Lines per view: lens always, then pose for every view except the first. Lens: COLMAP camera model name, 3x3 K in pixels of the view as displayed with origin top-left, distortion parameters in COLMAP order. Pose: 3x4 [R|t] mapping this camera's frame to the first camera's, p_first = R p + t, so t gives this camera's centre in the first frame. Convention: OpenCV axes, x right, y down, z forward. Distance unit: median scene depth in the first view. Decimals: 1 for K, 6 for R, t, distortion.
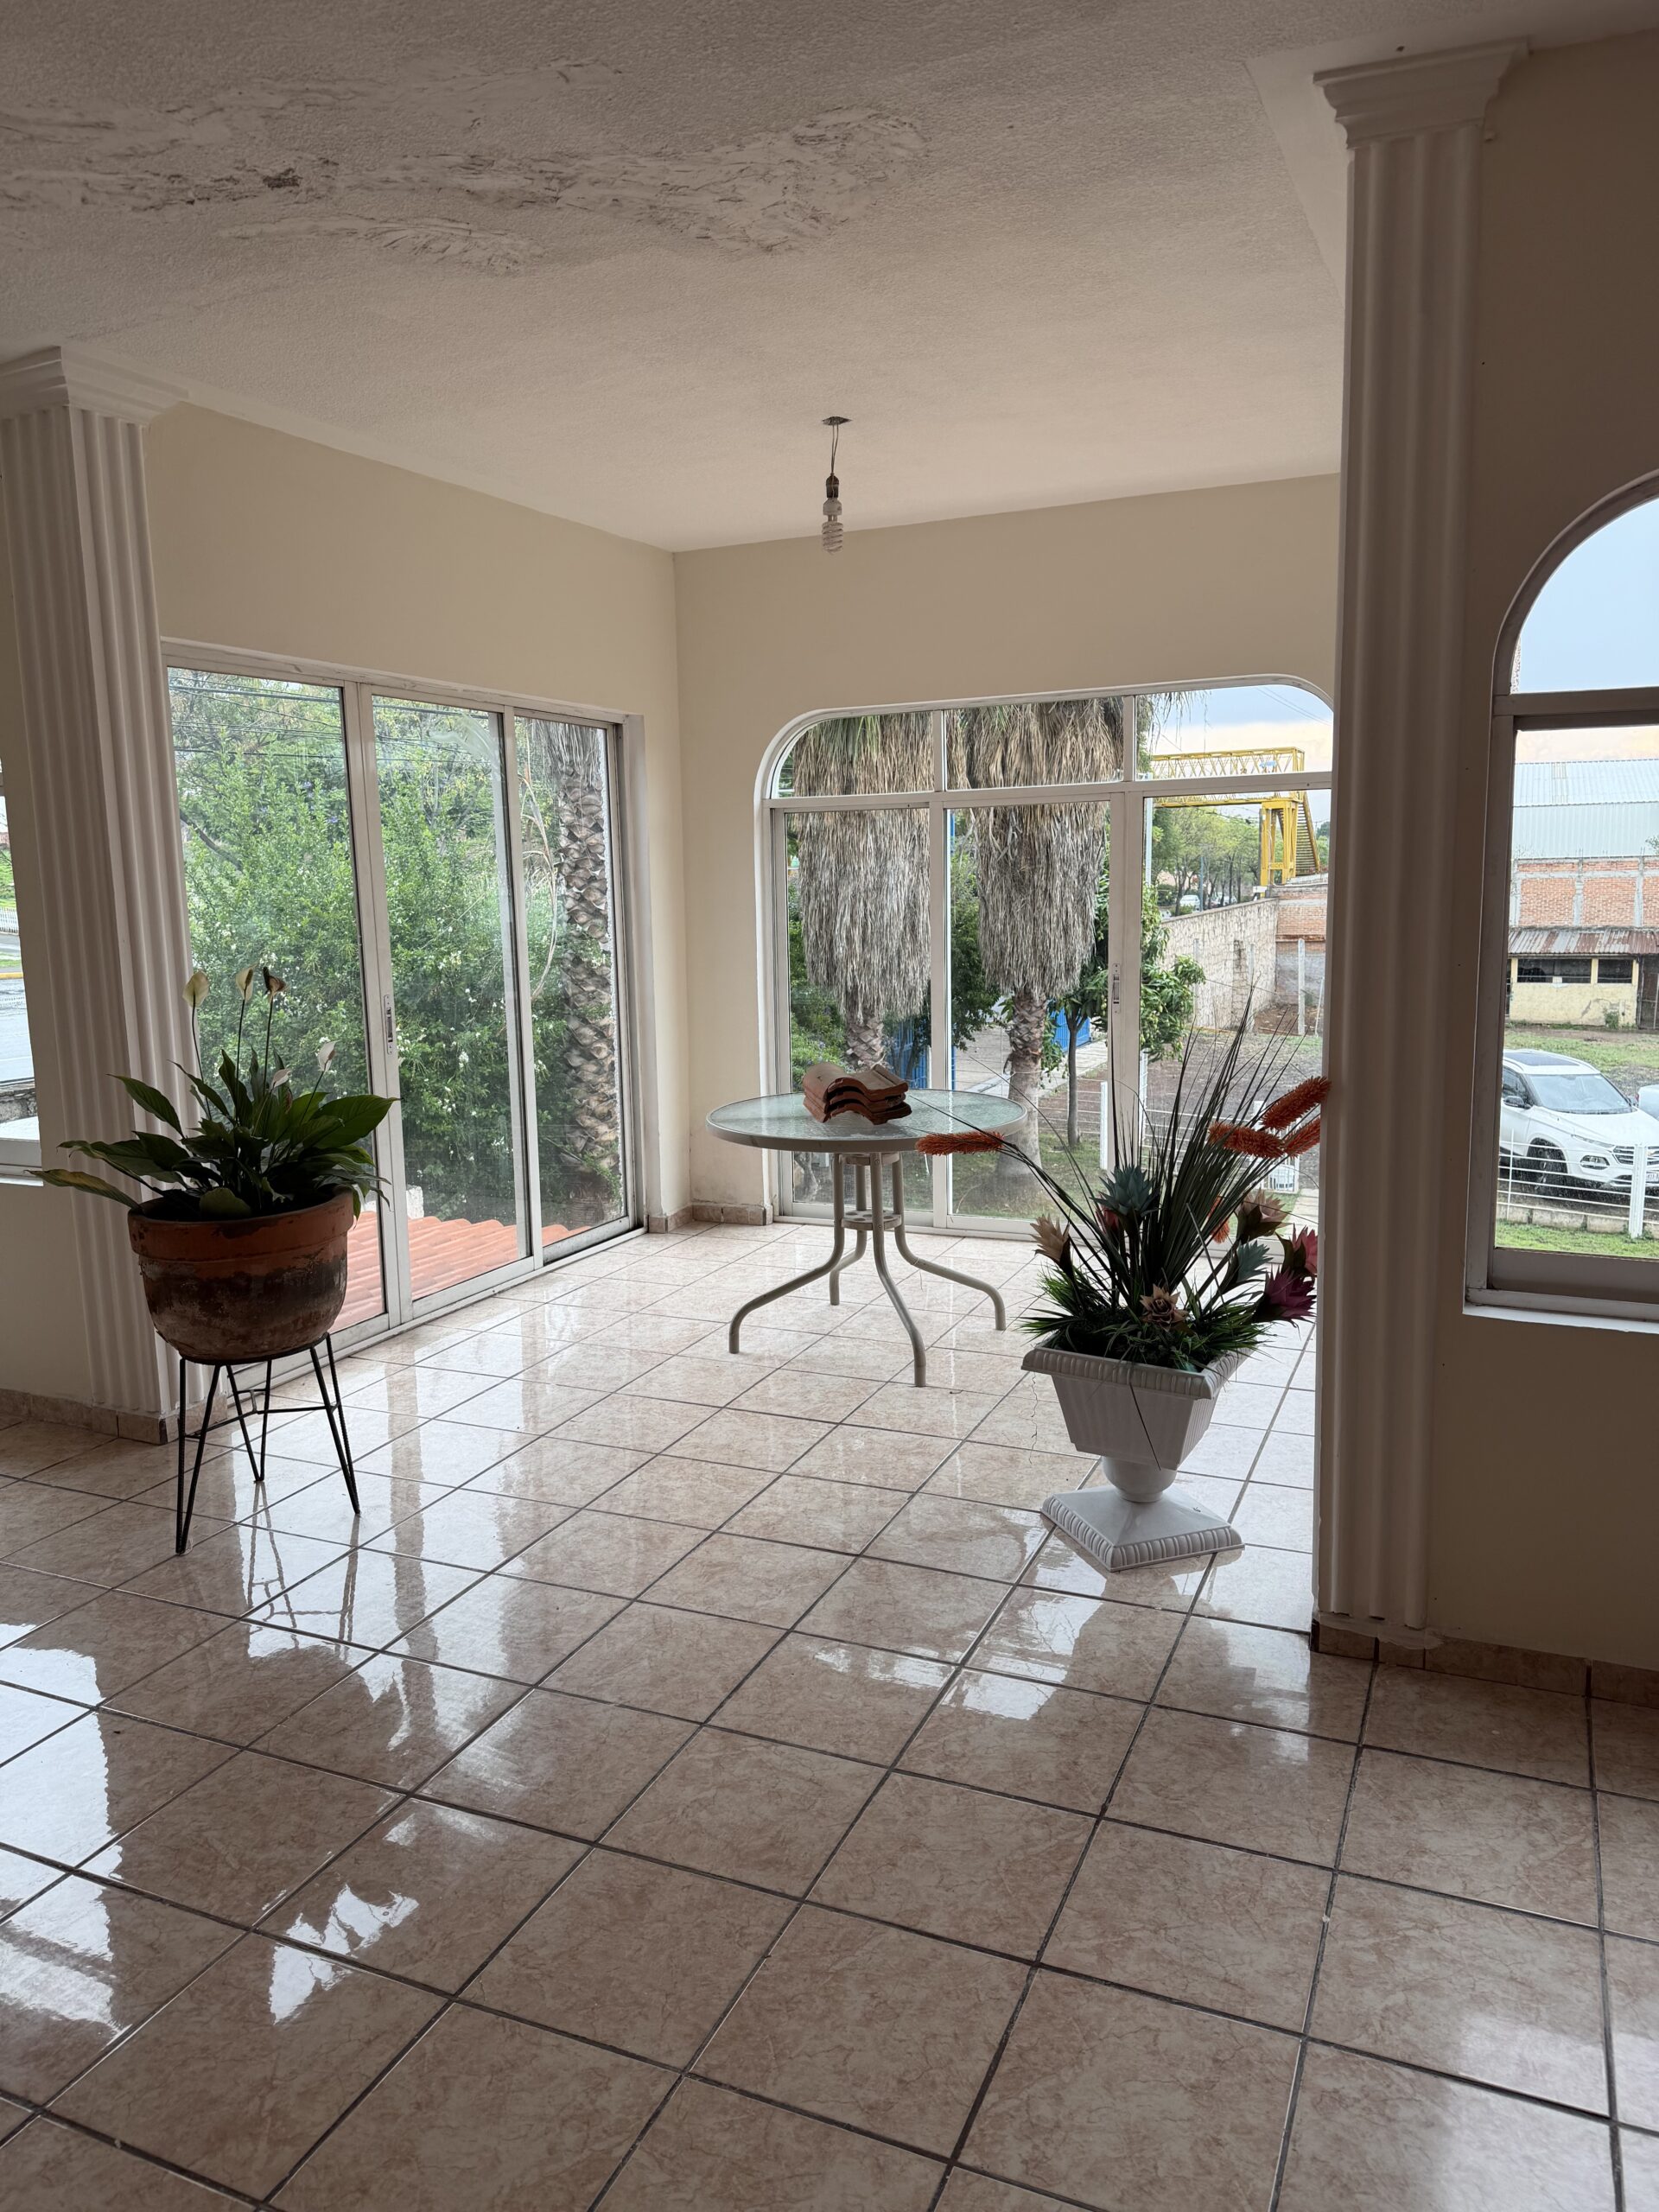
lens RADIAL K [[1555.7, 0, 830.9], [0, 1555.7, 1105.9], [0, 0, 1]] dist [0.022093, -0.013573]
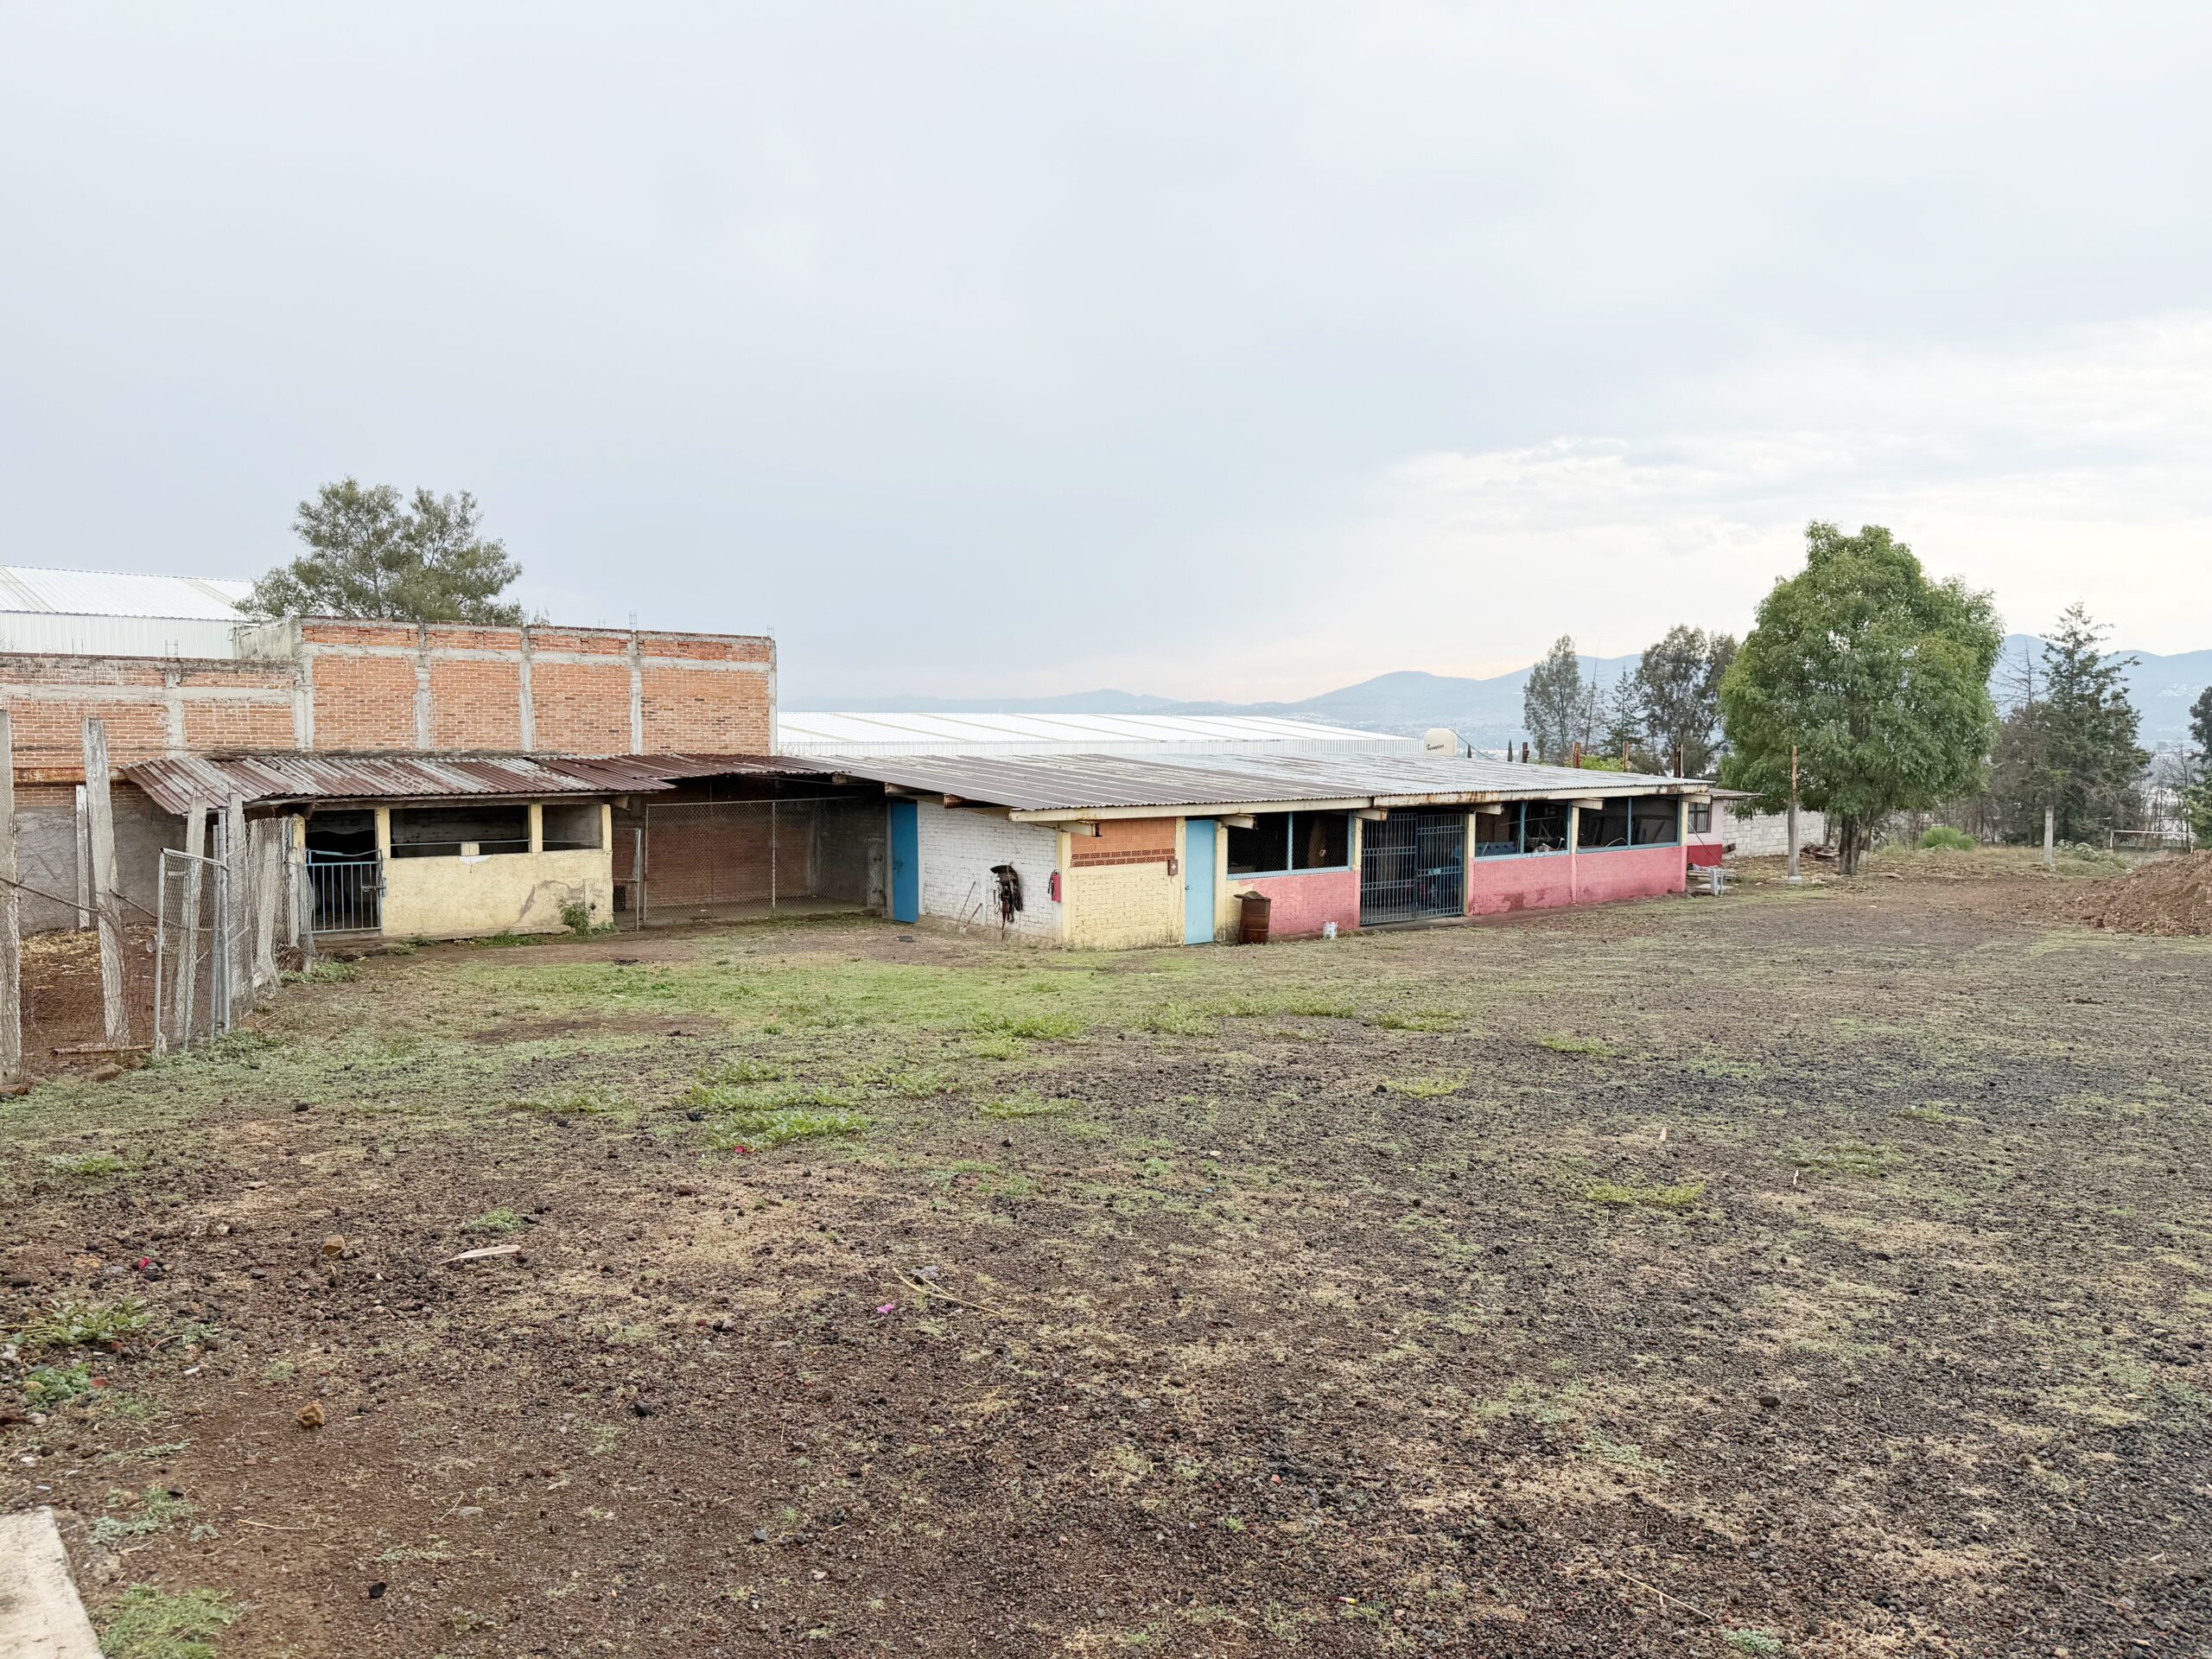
lens RADIAL K [[1555.7, 0, 1092.8], [0, 1555.7, 845.8], [0, 0, 1]] dist [0.022093, -0.013573]
pose [[0.418474, -0.039042, 0.907389, 0.096231], [0.128048, 0.991633, -0.016387, -0.047649], [-0.899157, 0.123047, 0.419971, 0.608734]]
